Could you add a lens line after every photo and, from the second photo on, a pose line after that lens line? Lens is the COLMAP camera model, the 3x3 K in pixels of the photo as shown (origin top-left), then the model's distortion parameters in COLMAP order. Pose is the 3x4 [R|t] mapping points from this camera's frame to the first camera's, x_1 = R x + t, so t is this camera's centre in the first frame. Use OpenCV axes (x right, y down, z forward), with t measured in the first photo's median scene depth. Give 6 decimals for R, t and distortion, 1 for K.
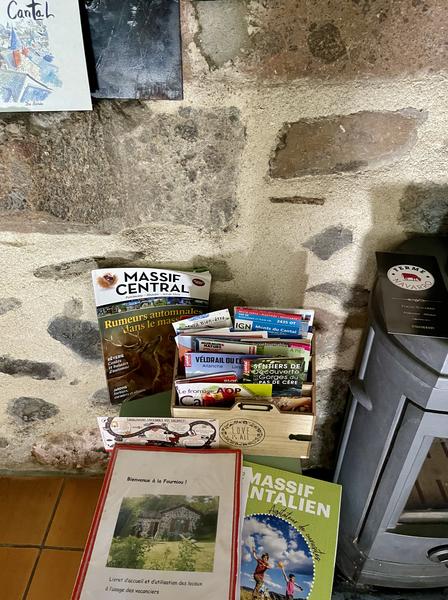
lens RADIAL K [[454.1, 0, 227.7], [0, 454.1, 301.4], [0, 0, 1]] dist [0.023964, -0.005145]
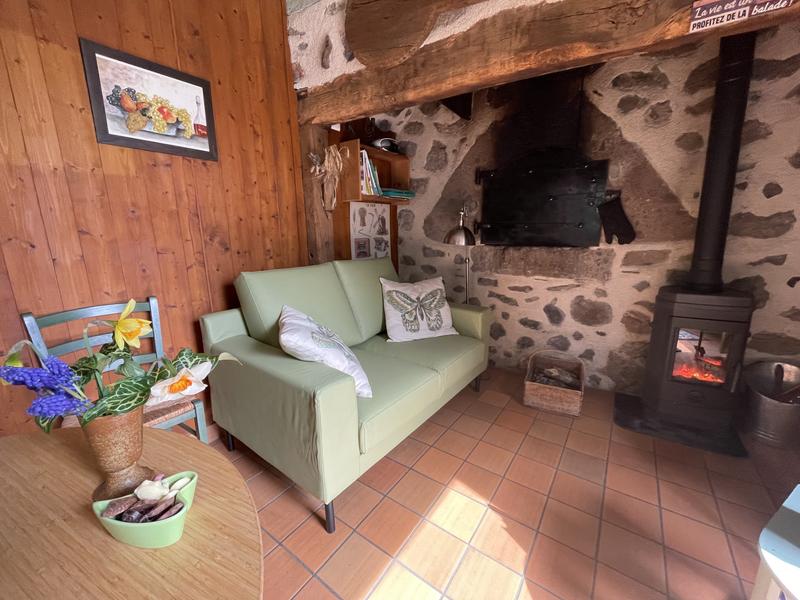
lens RADIAL K [[320.7, 0, 399.8], [0, 320.7, 297.3], [0, 0, 1]] dist [-0.005860, -0.002607]
pose [[0.842951, 0.087858, -0.530768, -0.036283], [-0.311867, 0.883699, -0.349021, 1.593835], [0.438374, 0.459737, 0.772315, -1.911324]]
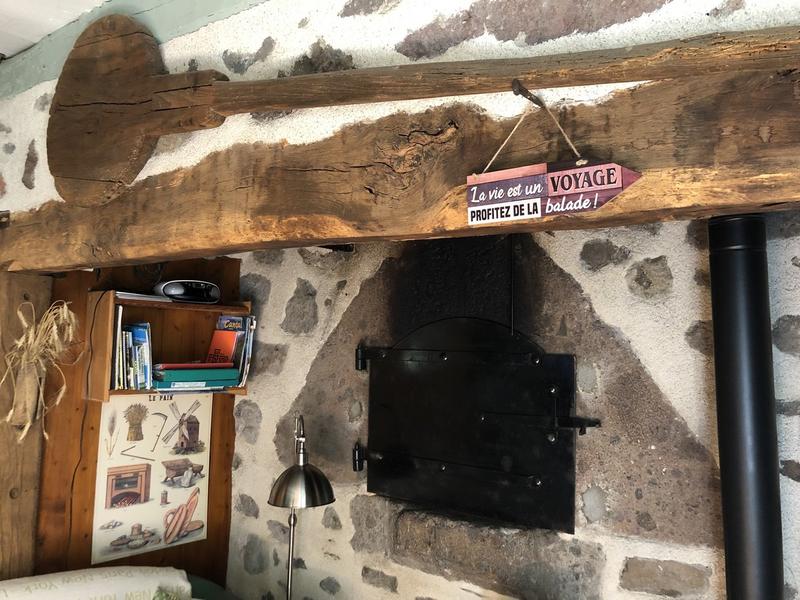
lens RADIAL K [[664.8, 0, 395.4], [0, 664.8, 297.8], [0, 0, 1]] dist [0.030182, -0.014763]
pose [[0.789726, -0.038057, -0.612278, 1.063996], [-0.392704, 0.735411, -0.552227, 0.684813], [0.471292, 0.676552, 0.565828, -1.647220]]
